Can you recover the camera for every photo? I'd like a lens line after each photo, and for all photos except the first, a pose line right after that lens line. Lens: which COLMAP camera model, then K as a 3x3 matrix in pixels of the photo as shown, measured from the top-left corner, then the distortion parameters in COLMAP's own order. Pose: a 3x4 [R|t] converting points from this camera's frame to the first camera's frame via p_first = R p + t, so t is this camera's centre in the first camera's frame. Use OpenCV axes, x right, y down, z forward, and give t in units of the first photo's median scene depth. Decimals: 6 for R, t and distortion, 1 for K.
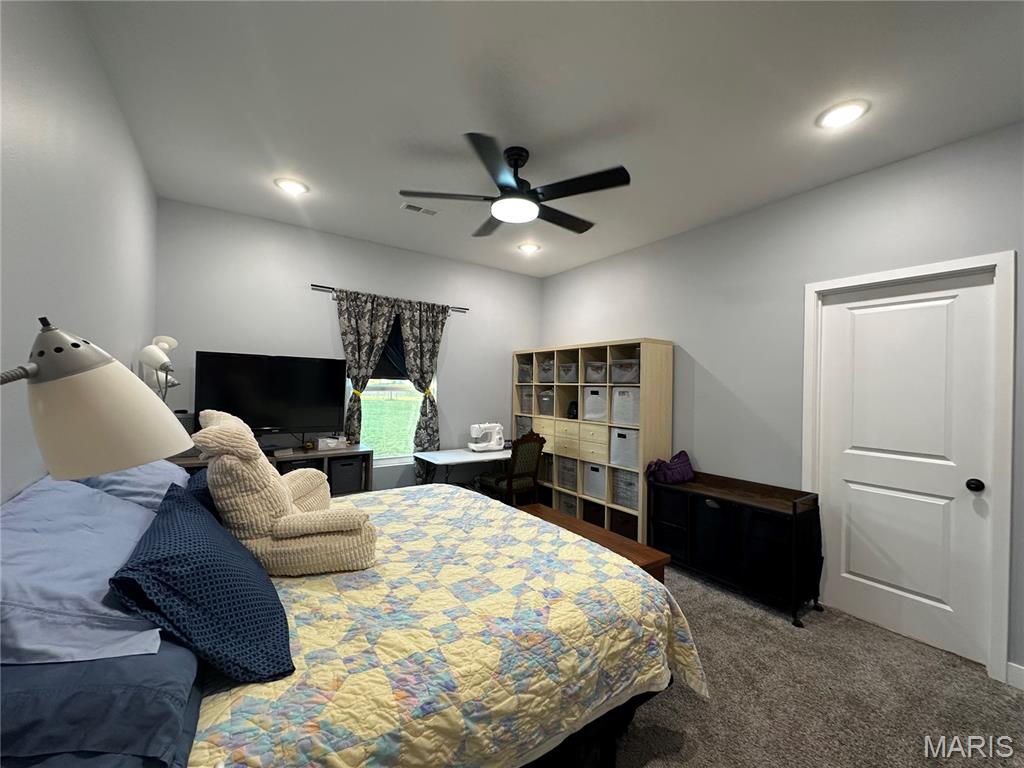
lens RADIAL K [[407.9, 0, 513.2], [0, 407.9, 381.0], [0, 0, 1]] dist [-0.004185, 0.001219]
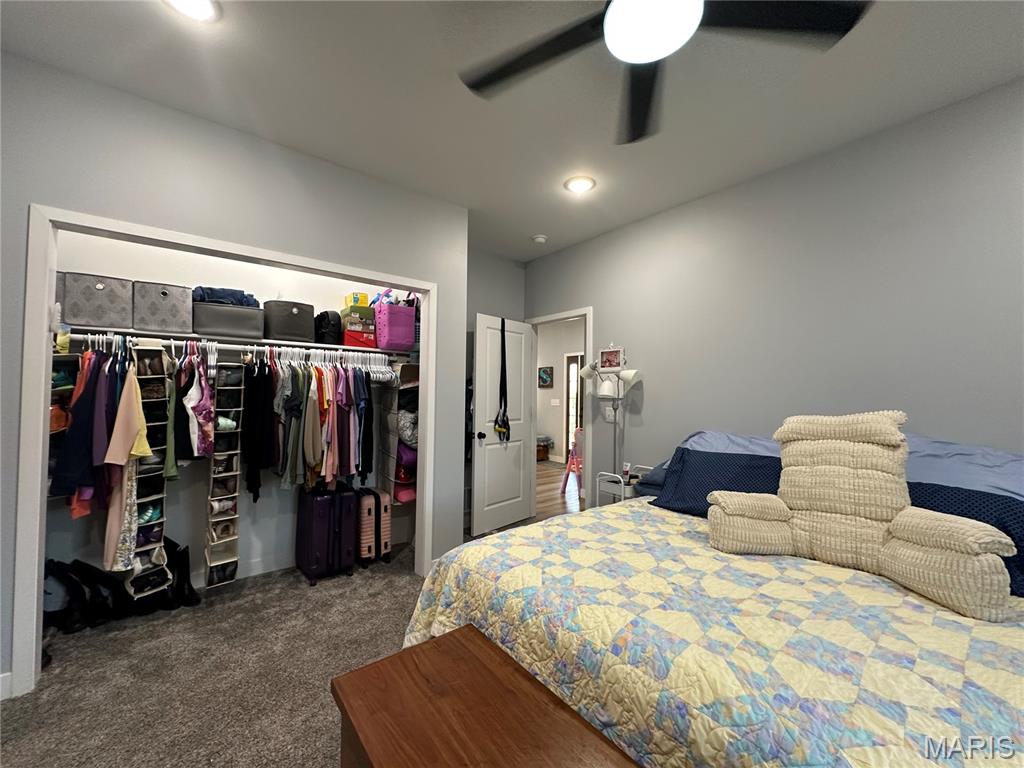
lens RADIAL K [[407.9, 0, 511.9], [0, 407.9, 383.0], [0, 0, 1]] dist [-0.004185, 0.001219]
pose [[-0.996924, -0.033696, -0.070768, 0.119781], [-0.031180, 0.998852, -0.036363, 0.032300], [0.071912, -0.034044, -0.996830, 0.899335]]
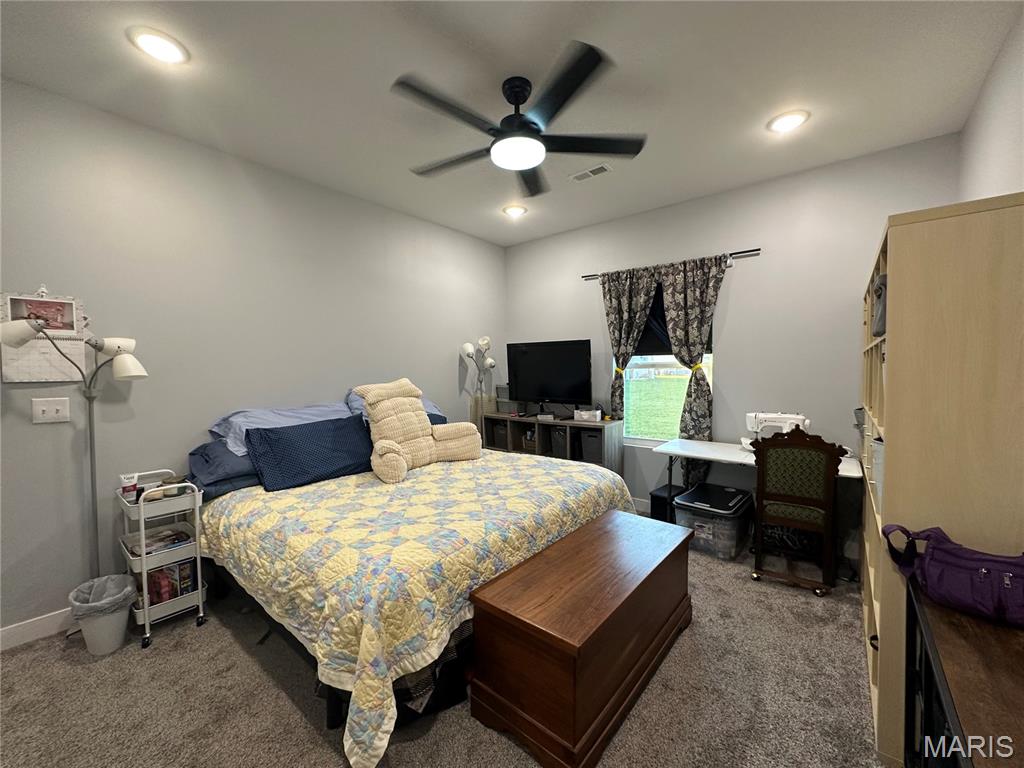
lens RADIAL K [[407.9, 0, 513.7], [0, 407.9, 383.7], [0, 0, 1]] dist [-0.004185, 0.001219]
pose [[0.278533, 0.013297, -0.960334, 0.514199], [0.026818, 0.999407, 0.021616, 0.032680], [0.960052, -0.031775, 0.278012, 0.447460]]
